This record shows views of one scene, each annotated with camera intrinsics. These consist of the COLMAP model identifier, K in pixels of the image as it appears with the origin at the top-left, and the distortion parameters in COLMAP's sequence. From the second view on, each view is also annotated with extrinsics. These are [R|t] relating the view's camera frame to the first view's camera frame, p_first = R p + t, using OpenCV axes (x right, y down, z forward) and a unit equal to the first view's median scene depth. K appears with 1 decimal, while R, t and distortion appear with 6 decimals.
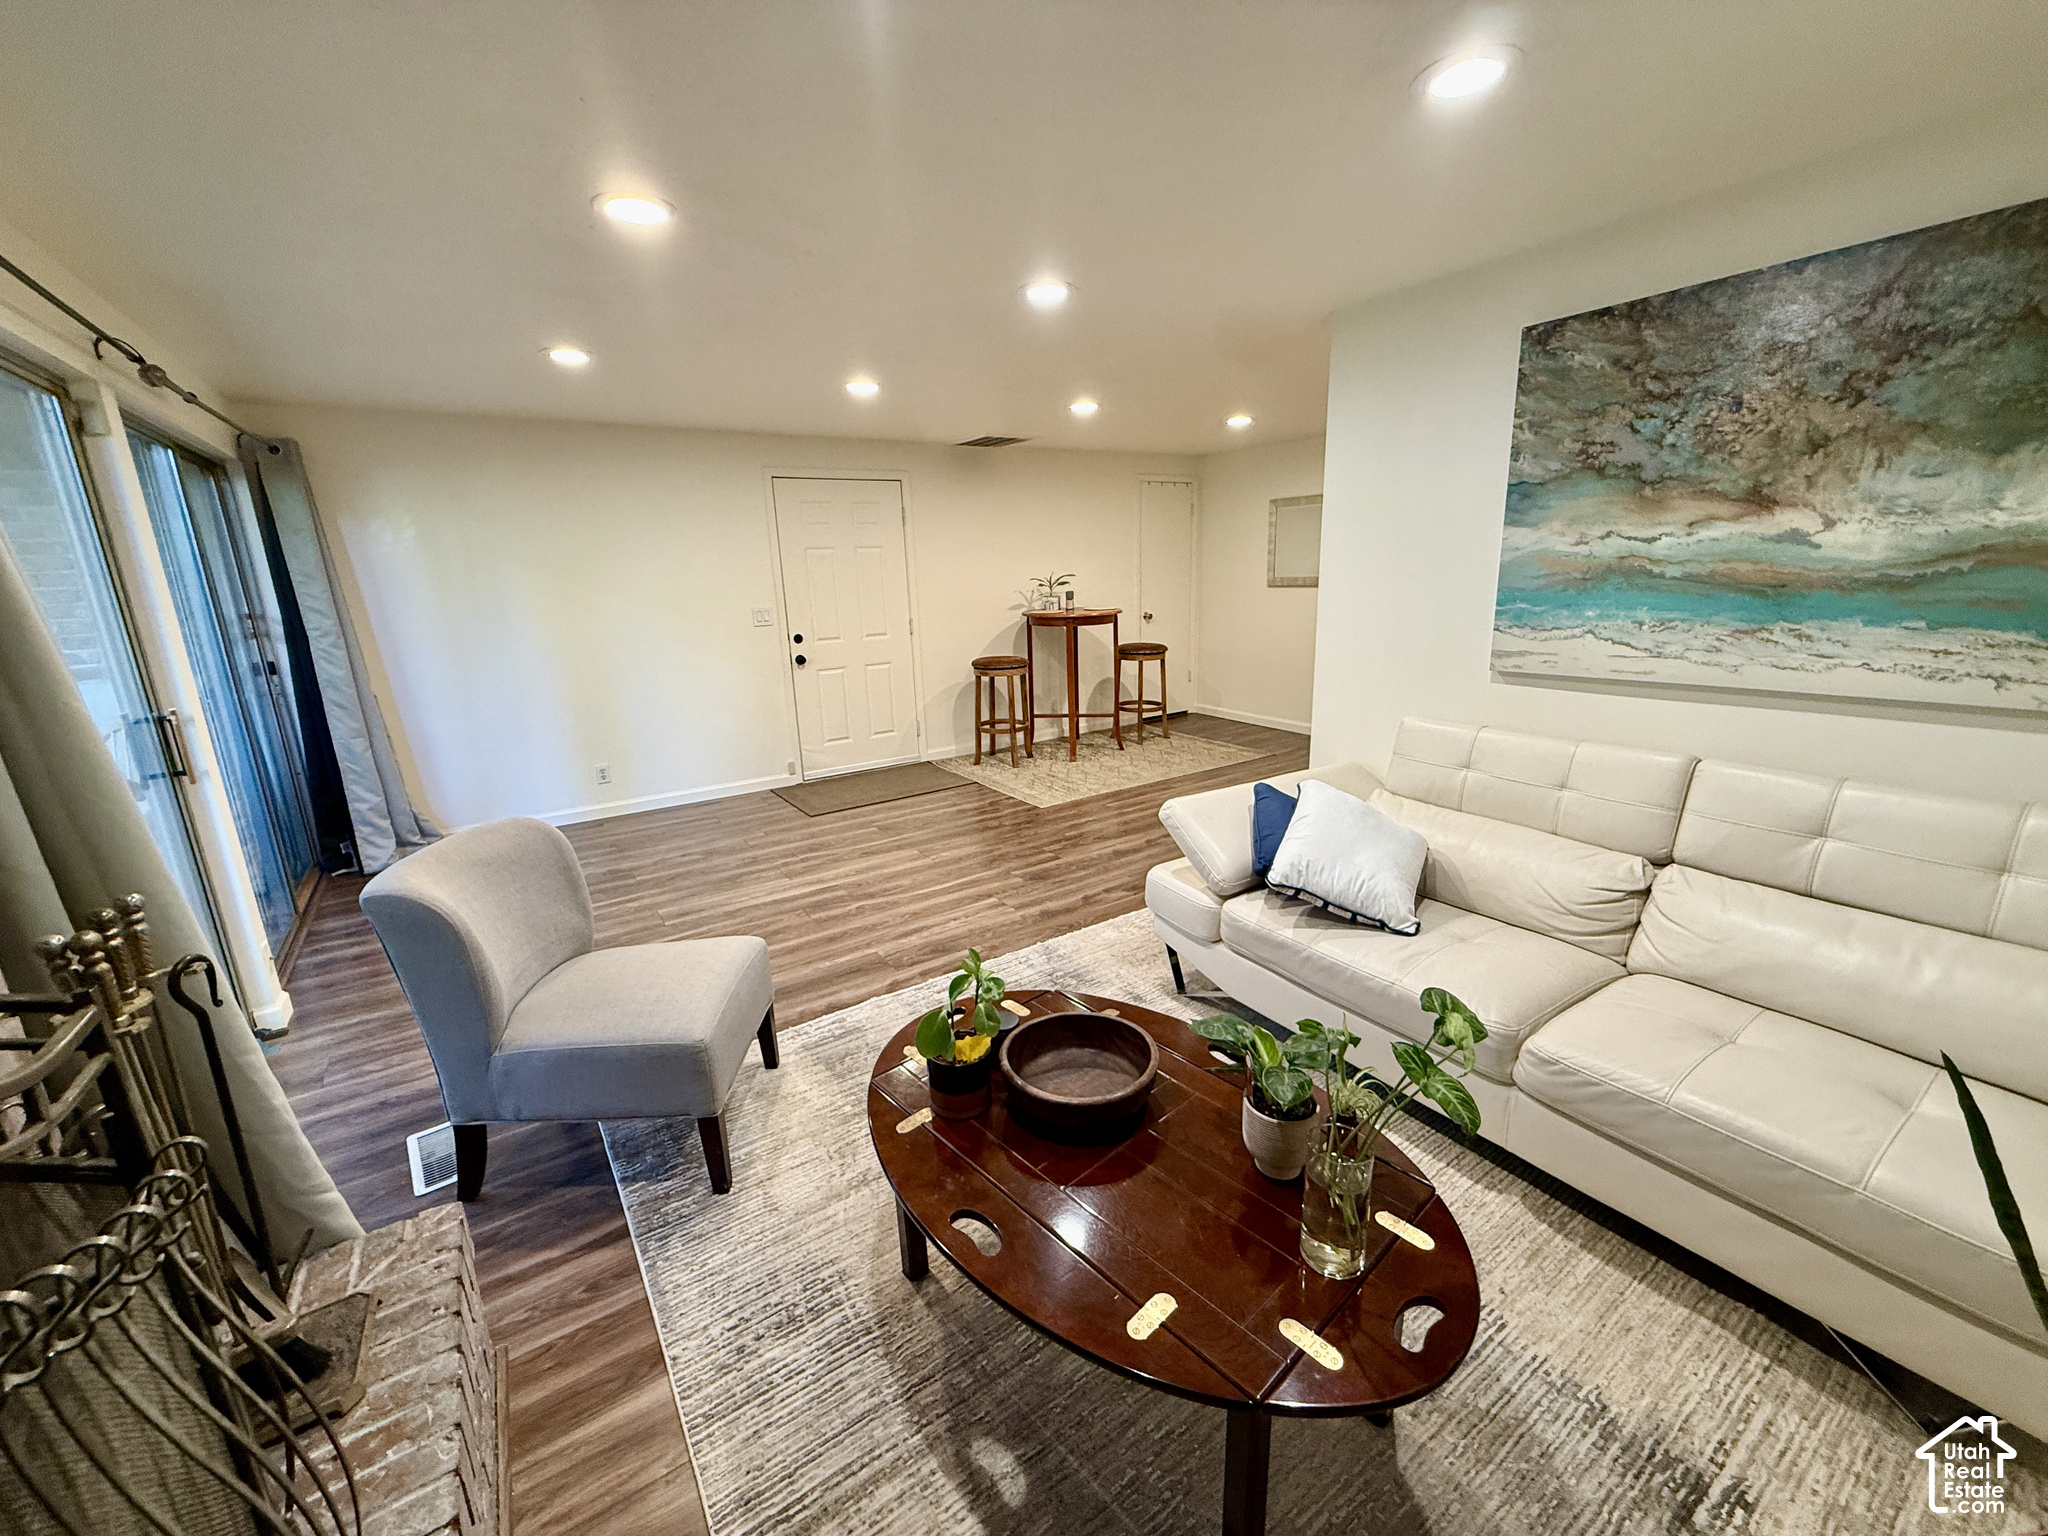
lens RADIAL K [[813.9, 0, 1019.4], [0, 813.9, 769.3], [0, 0, 1]] dist [-0.000057, 0.000169]
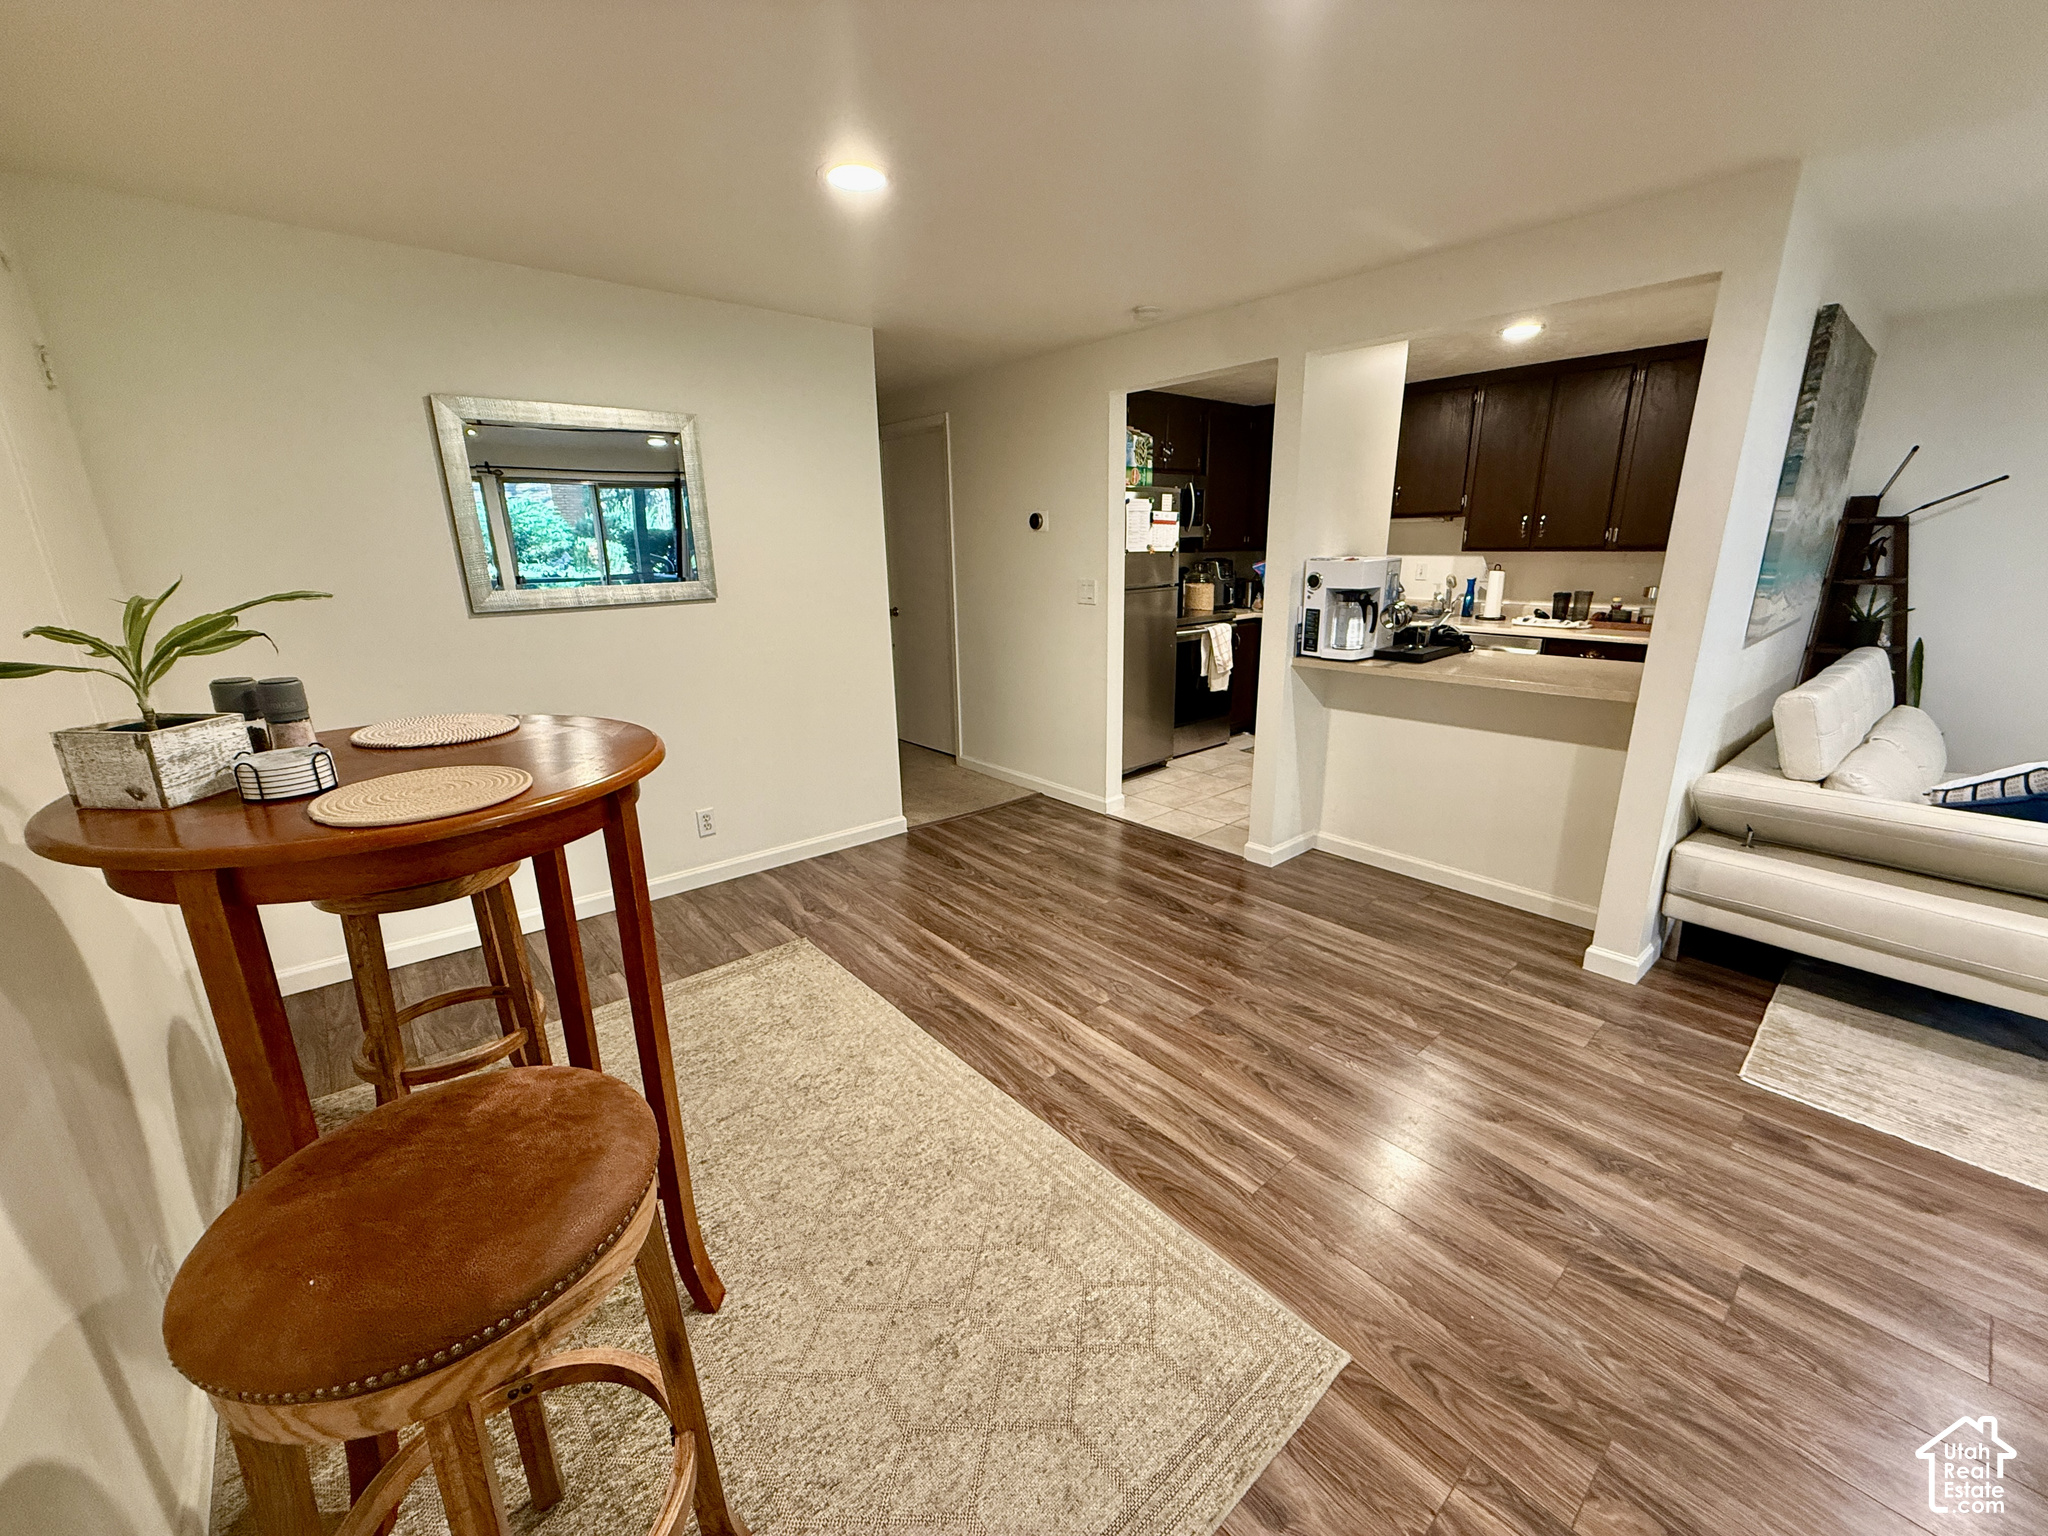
lens RADIAL K [[816.1, 0, 1019.5], [0, 816.1, 769.6], [0, 0, 1]] dist [0.000928, -0.000270]
pose [[-0.119166, -0.235125, 0.964632, -0.218928], [0.259850, 0.930306, 0.258859, -0.294167], [-0.958268, 0.281507, -0.049763, 1.226881]]
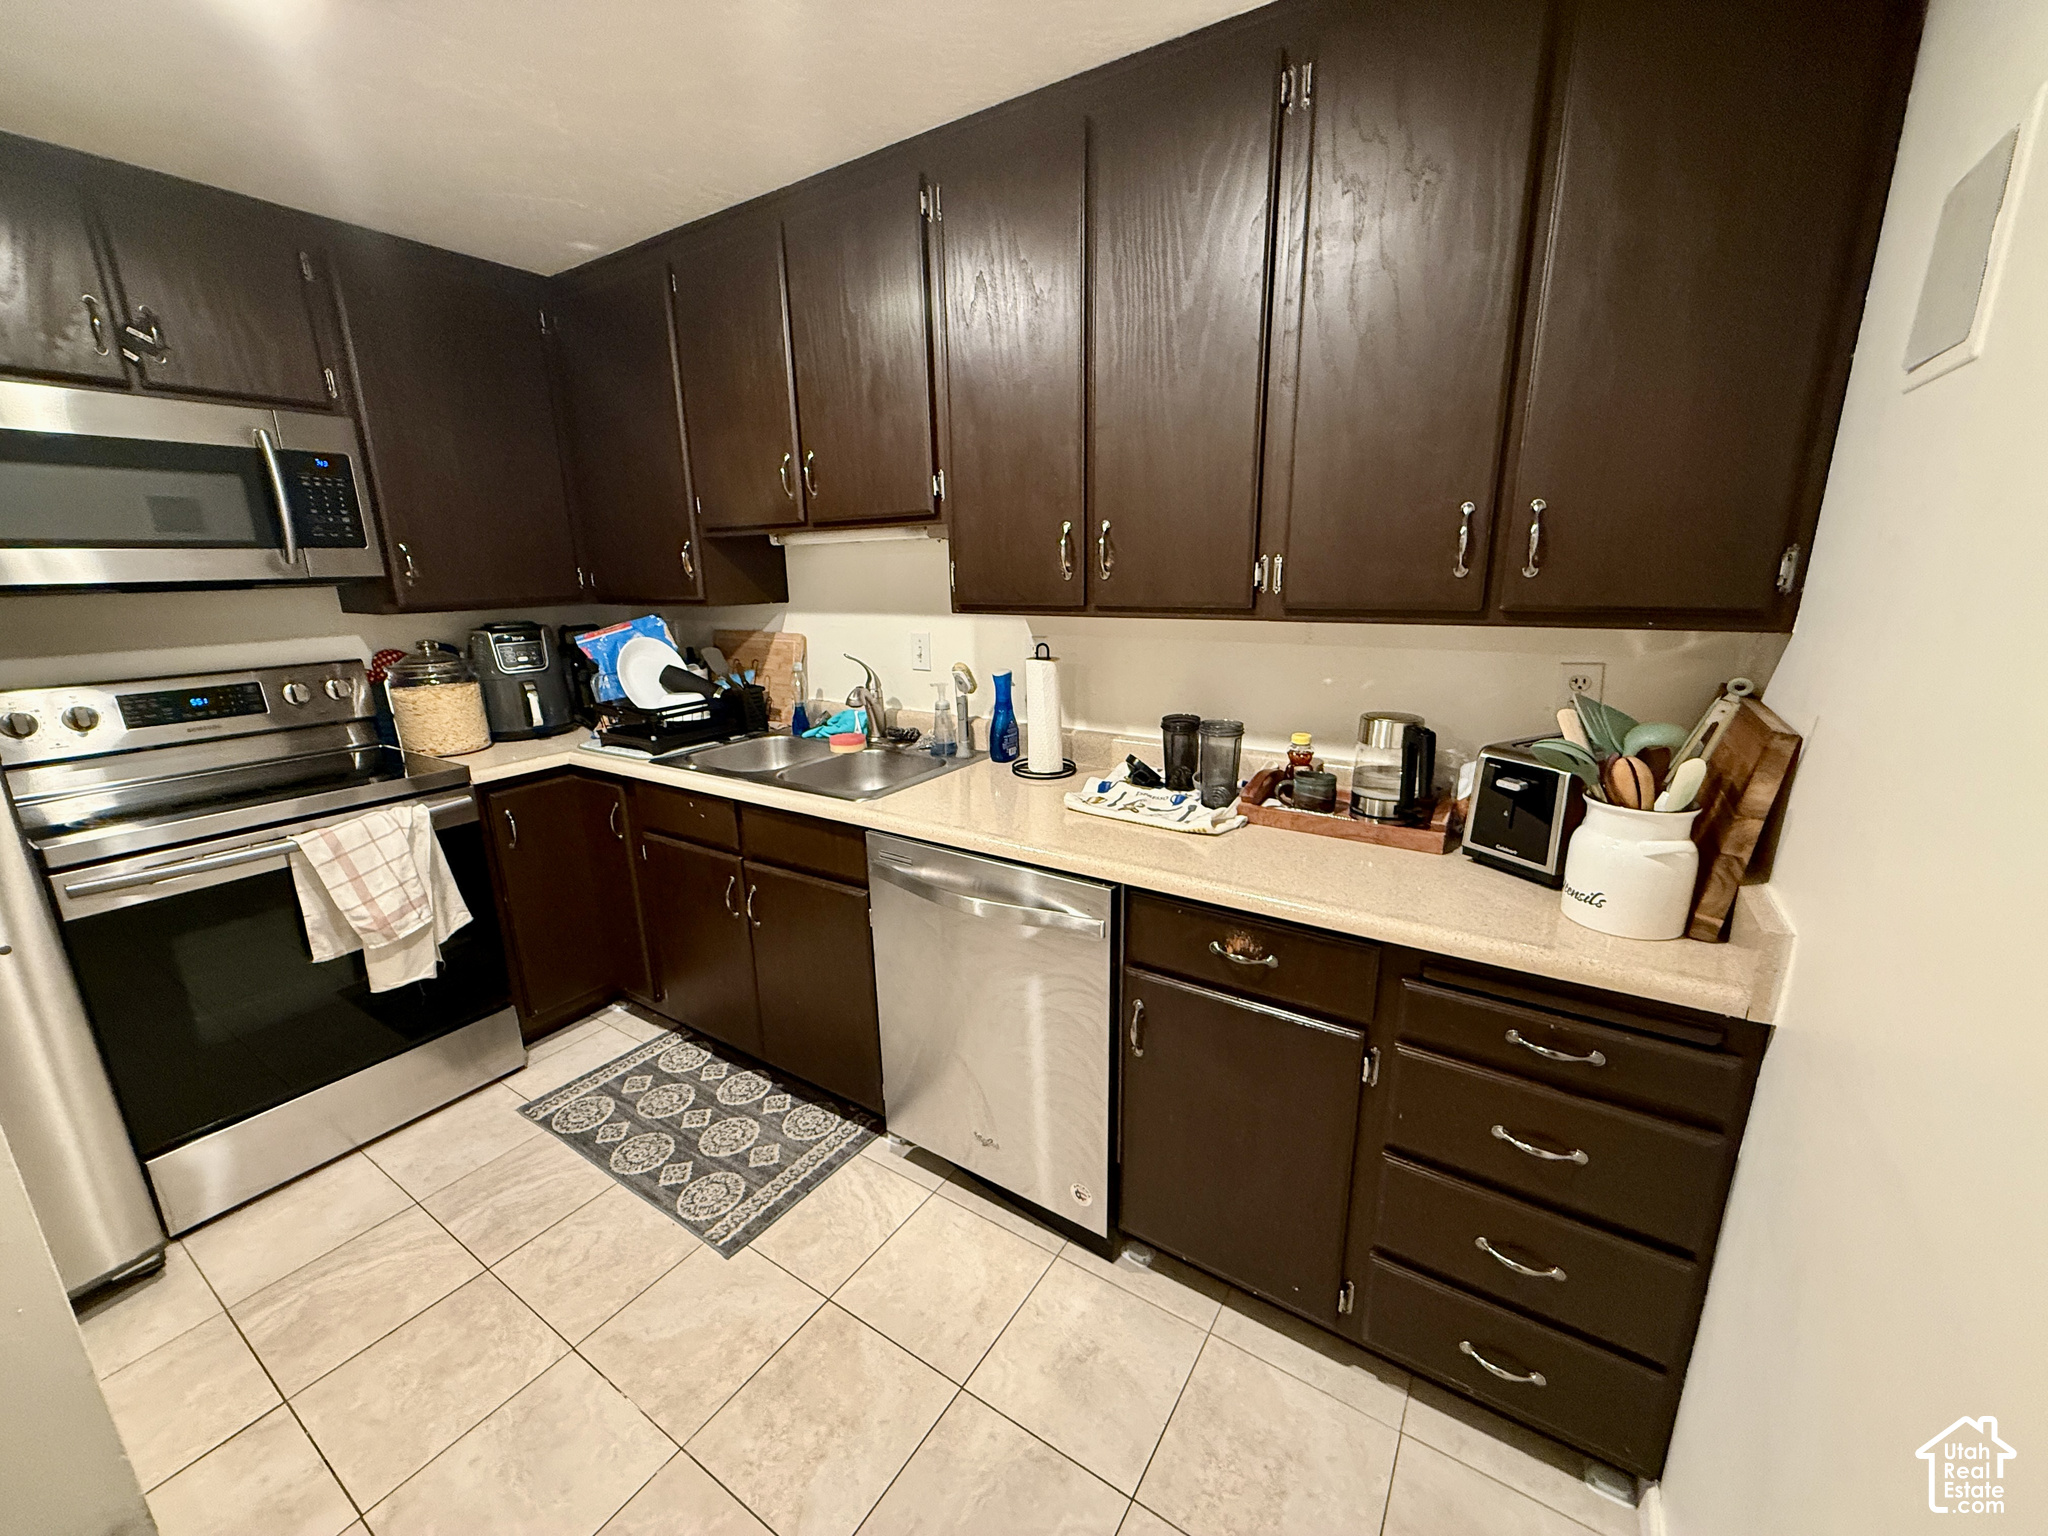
lens RADIAL K [[813.9, 0, 1019.4], [0, 813.9, 769.3], [0, 0, 1]] dist [-0.000057, 0.000169]
pose [[-0.387219, -0.188123, 0.902591, 0.445063], [0.253291, 0.919590, 0.300330, -0.167999], [-0.886513, 0.344912, -0.308433, 0.625927]]
